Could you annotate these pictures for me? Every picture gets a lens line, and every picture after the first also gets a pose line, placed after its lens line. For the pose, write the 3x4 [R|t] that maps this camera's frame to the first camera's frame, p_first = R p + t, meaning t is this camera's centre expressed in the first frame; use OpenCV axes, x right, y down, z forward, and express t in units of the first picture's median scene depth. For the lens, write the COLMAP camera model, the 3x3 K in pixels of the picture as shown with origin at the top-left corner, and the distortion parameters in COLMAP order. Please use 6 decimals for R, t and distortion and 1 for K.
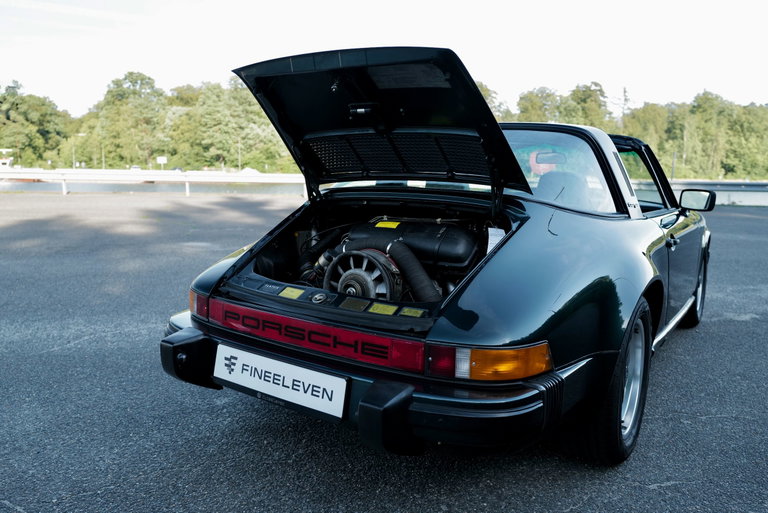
lens RADIAL K [[571.6, 0, 379.3], [0, 571.6, 258.6], [0, 0, 1]] dist [-0.001395, -0.000503]
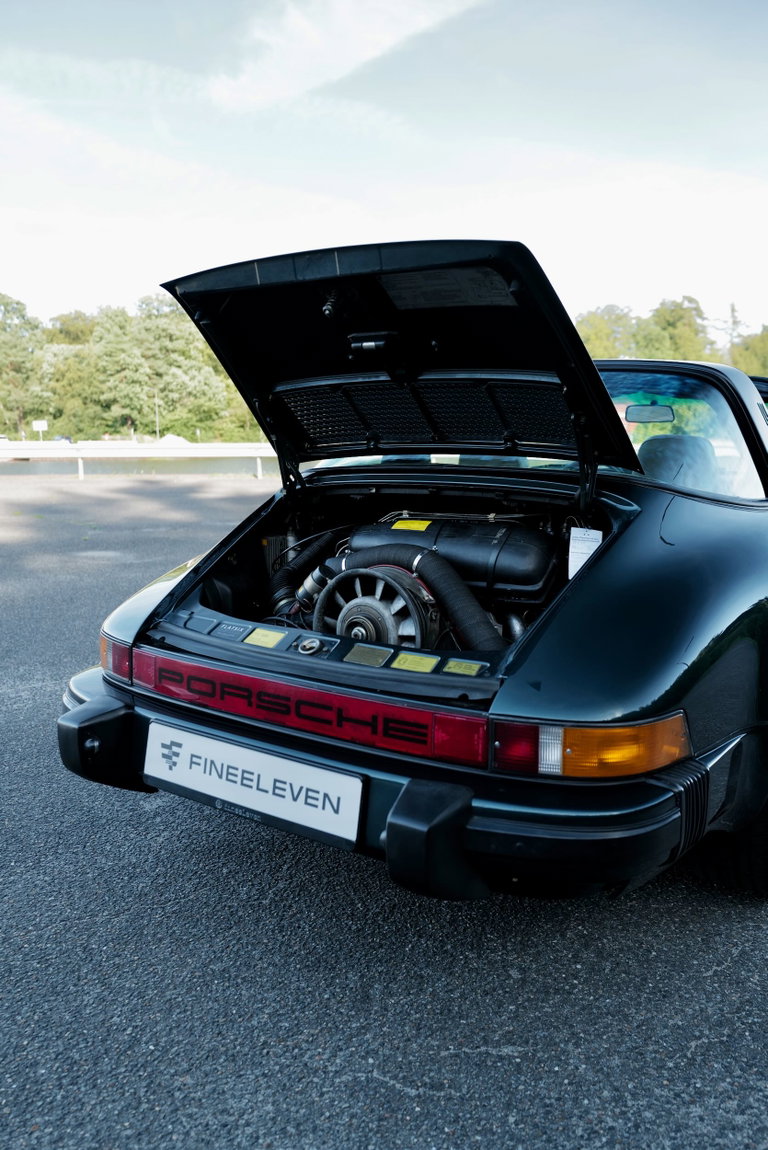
lens RADIAL K [[855.9, 0, 376.9], [0, 855.9, 579.3], [0, 0, 1]] dist [-0.001395, -0.000503]
pose [[0.999778, -0.019520, 0.007941, -0.007017], [0.019407, 0.999714, 0.013997, -0.002962], [-0.008212, -0.013840, 0.999871, 0.011416]]
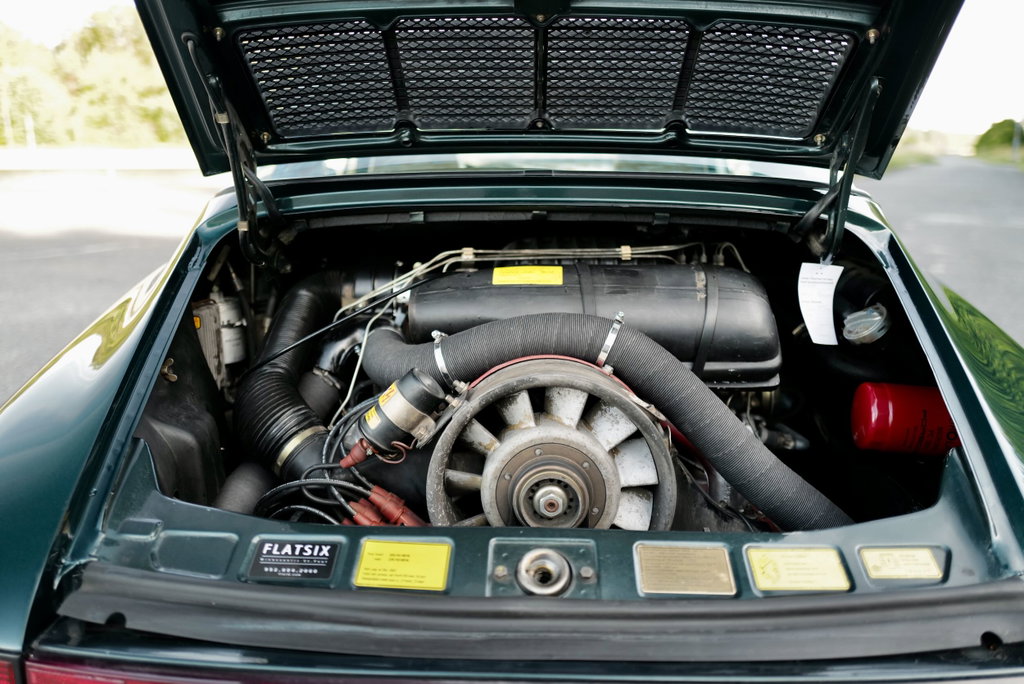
lens RADIAL K [[762.2, 0, 511.0], [0, 762.2, 341.8], [0, 0, 1]] dist [-0.001395, -0.000503]
pose [[0.833972, -0.147021, 0.531861, -0.056883], [0.092528, 0.987464, 0.127877, -0.017657], [-0.543994, -0.057434, 0.837121, 0.128999]]
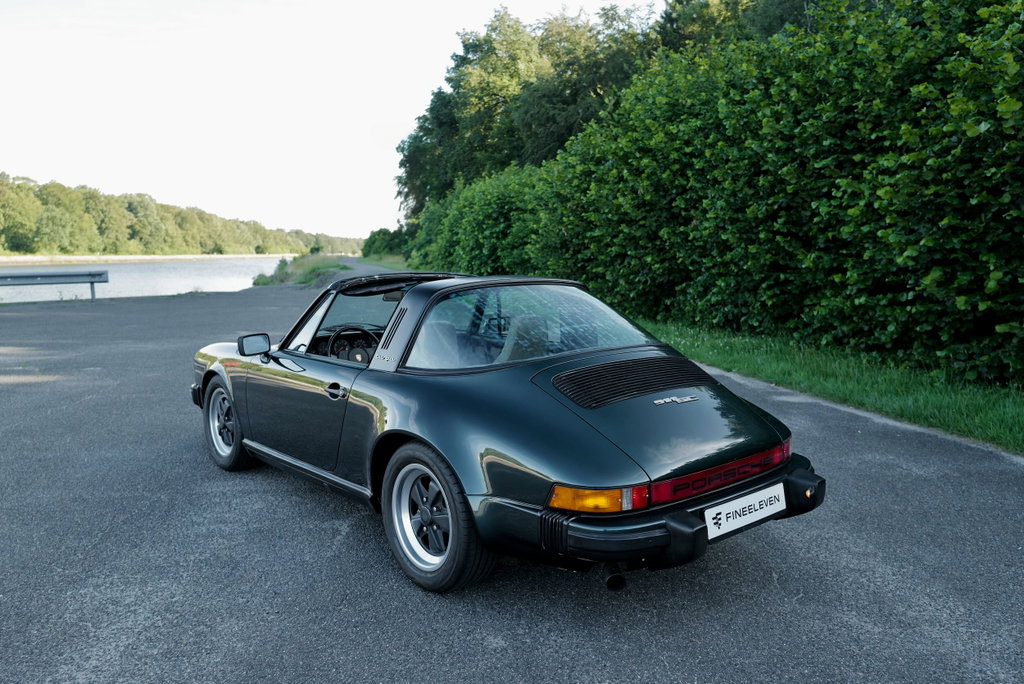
lens RADIAL K [[762.2, 0, 507.9], [0, 762.2, 345.4], [0, 0, 1]] dist [-0.001395, -0.000503]
pose [[0.253002, -0.132104, 0.958404, -0.331234], [0.148225, 0.984231, 0.096535, -0.069402], [-0.956044, 0.117636, 0.268593, 0.174625]]
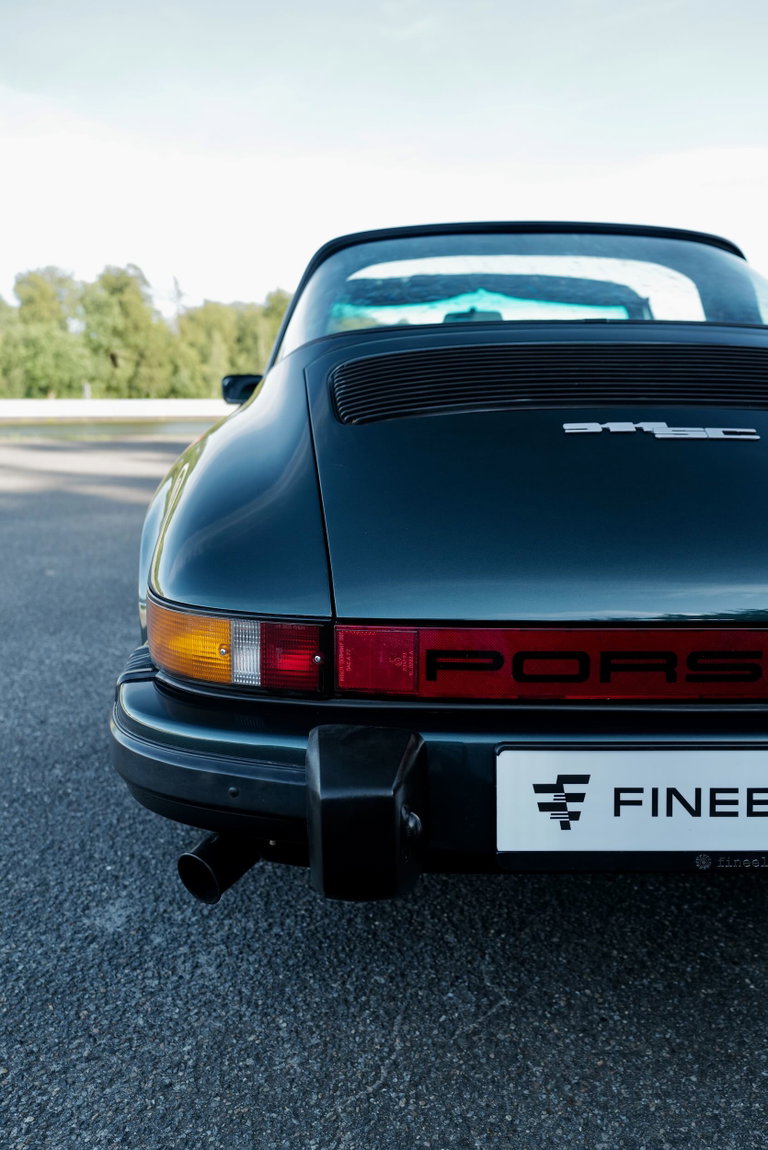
lens RADIAL K [[855.9, 0, 383.9], [0, 855.9, 572.2], [0, 0, 1]] dist [-0.001395, -0.000503]
pose [[0.810465, -0.127878, 0.571659, -0.112257], [0.100444, 0.991765, 0.079451, 0.000695], [-0.577112, -0.006973, 0.816635, 0.120610]]
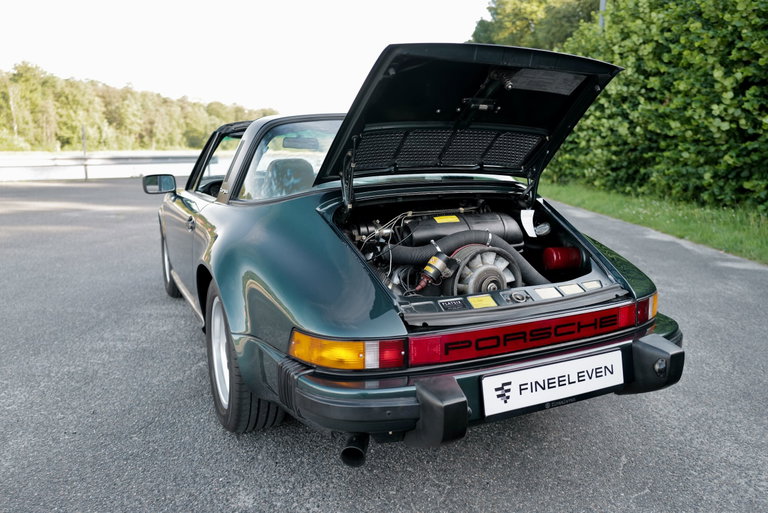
lens RADIAL K [[571.6, 0, 382.8], [0, 571.6, 257.4], [0, 0, 1]] dist [-0.001395, -0.000503]
pose [[0.491300, -0.177113, 0.852792, -0.197408], [0.137719, 0.982587, 0.124728, -0.029169], [-0.860033, 0.056167, 0.507137, 0.128639]]
